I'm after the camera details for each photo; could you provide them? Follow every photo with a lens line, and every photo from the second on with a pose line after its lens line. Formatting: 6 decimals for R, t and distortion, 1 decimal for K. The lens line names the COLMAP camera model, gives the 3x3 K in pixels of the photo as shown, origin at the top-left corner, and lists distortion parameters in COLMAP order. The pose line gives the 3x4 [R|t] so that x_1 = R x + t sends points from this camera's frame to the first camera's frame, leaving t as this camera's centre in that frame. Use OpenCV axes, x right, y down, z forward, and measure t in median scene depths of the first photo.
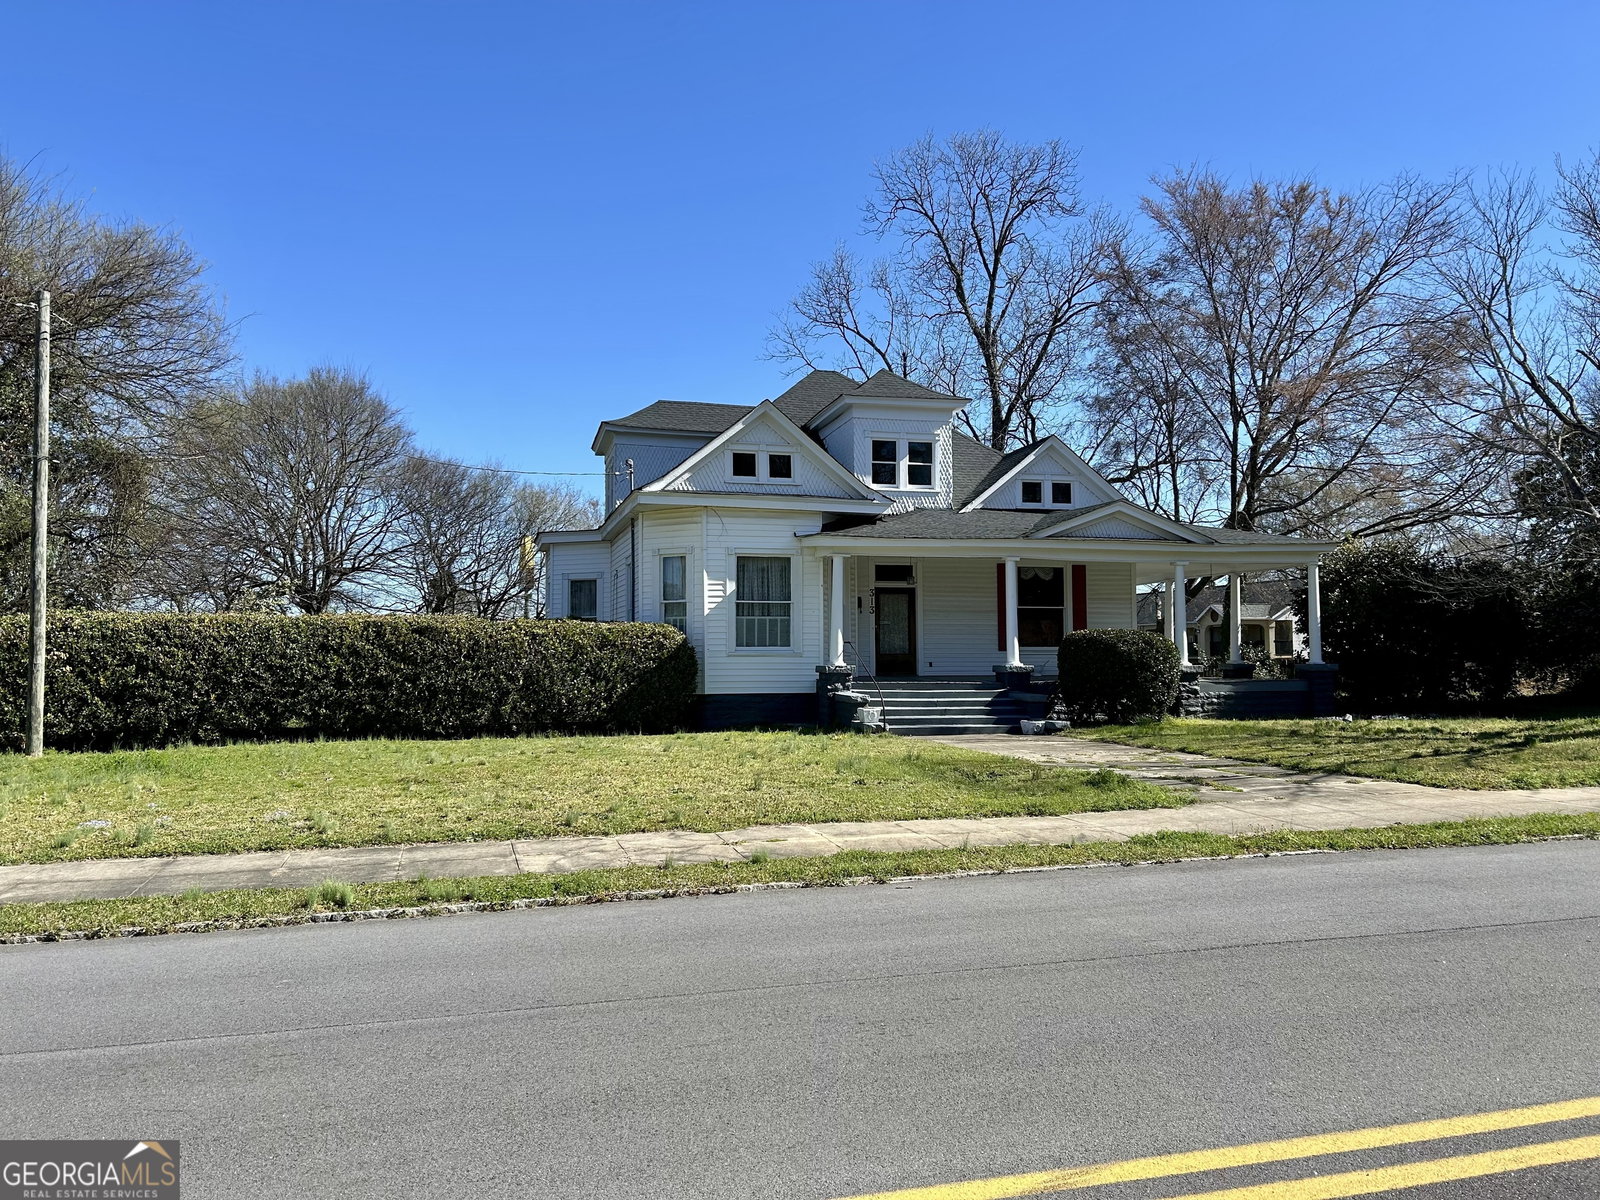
lens RADIAL K [[1218.6, 0, 799.8], [0, 1218.6, 600.7], [0, 0, 1]] dist [0.001299, 0.000067]
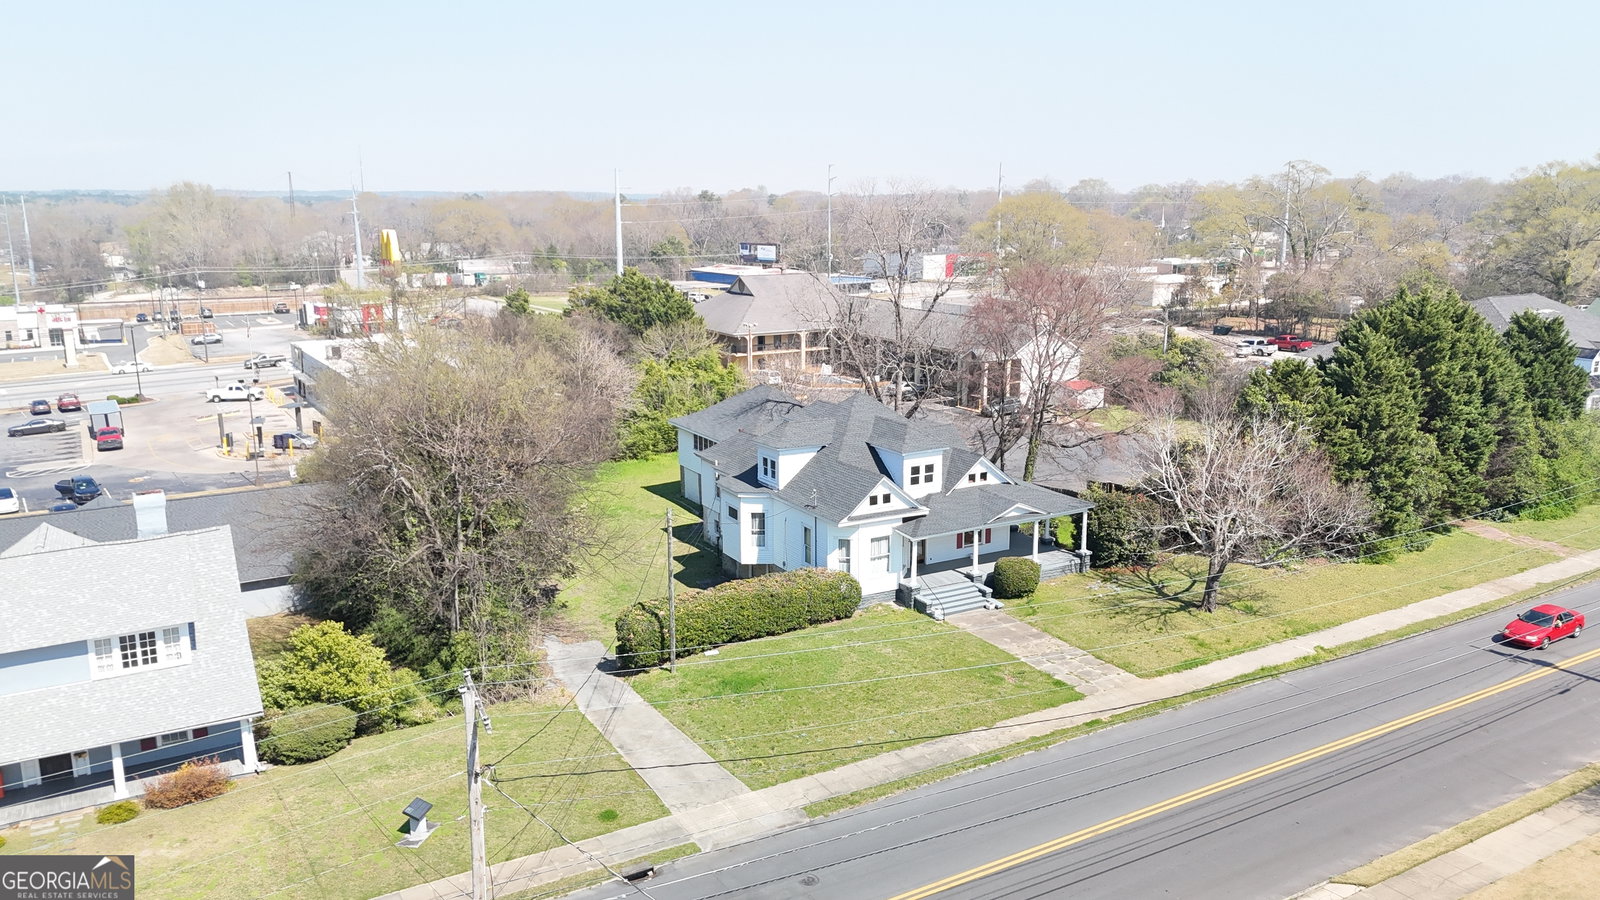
lens RADIAL K [[1167.9, 0, 796.9], [0, 1167.9, 443.3], [0, 0, 1]] dist [0.060934, -0.007055]
pose [[0.969505, -0.049699, 0.239979, -0.658130], [-0.012698, 0.967719, 0.251713, -0.712154], [-0.244742, -0.247084, 0.937577, -0.960425]]
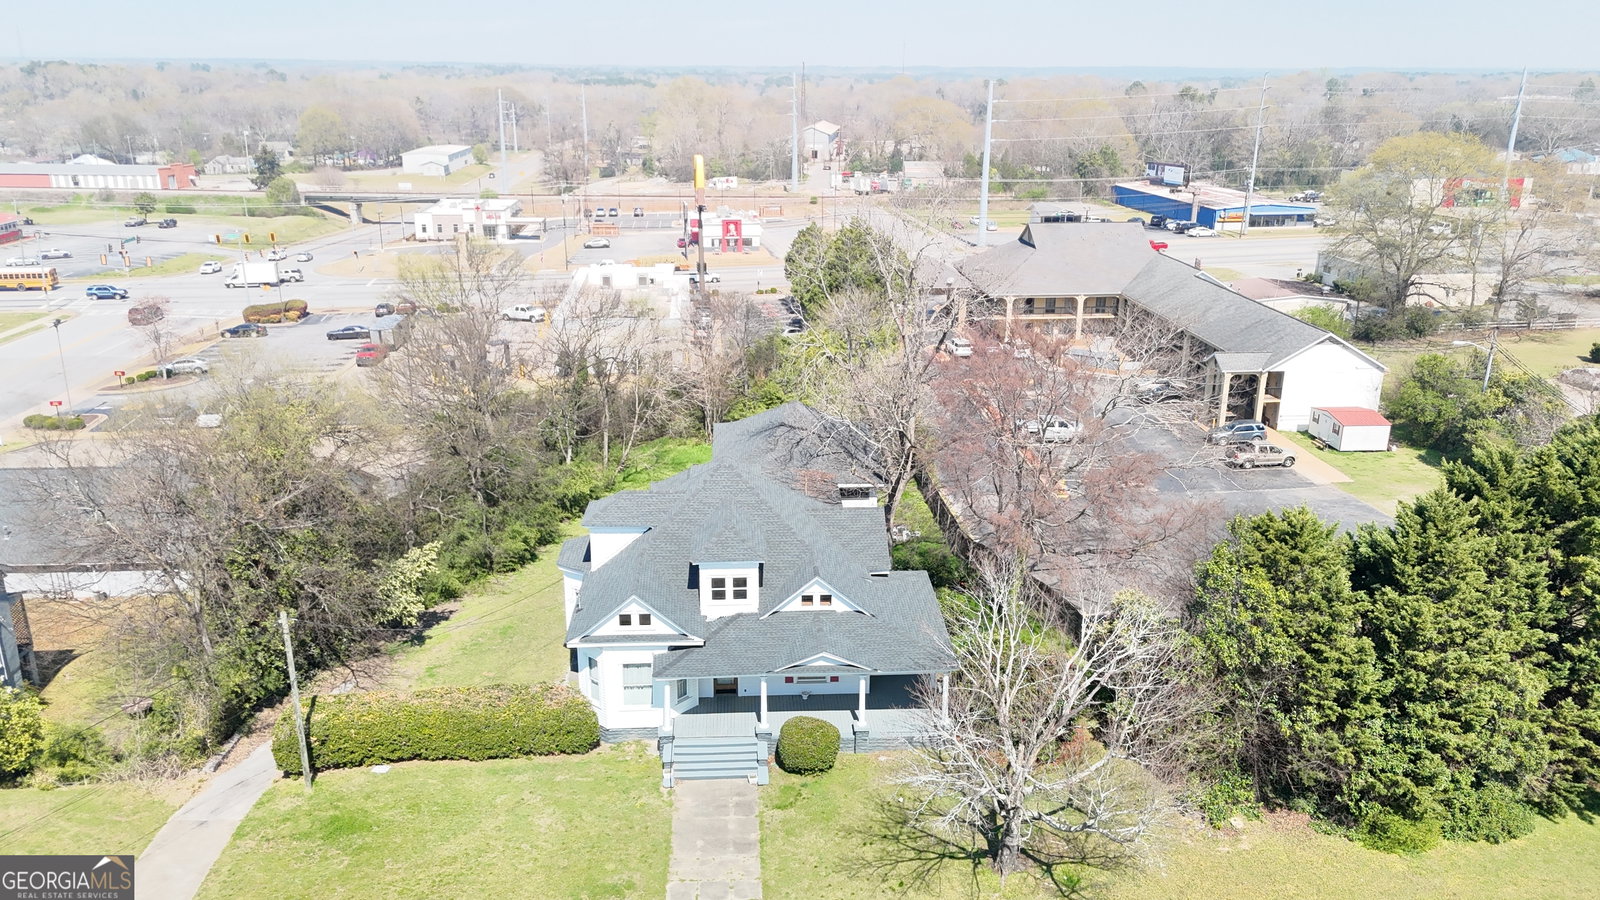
lens RADIAL K [[1167.9, 0, 801.9], [0, 1167.9, 453.5], [0, 0, 1]] dist [0.060934, -0.007055]
pose [[0.978029, 0.073958, -0.194908, 0.508137], [0.000201, 0.934619, 0.355652, -0.909132], [0.208468, -0.347877, 0.914069, -0.477190]]
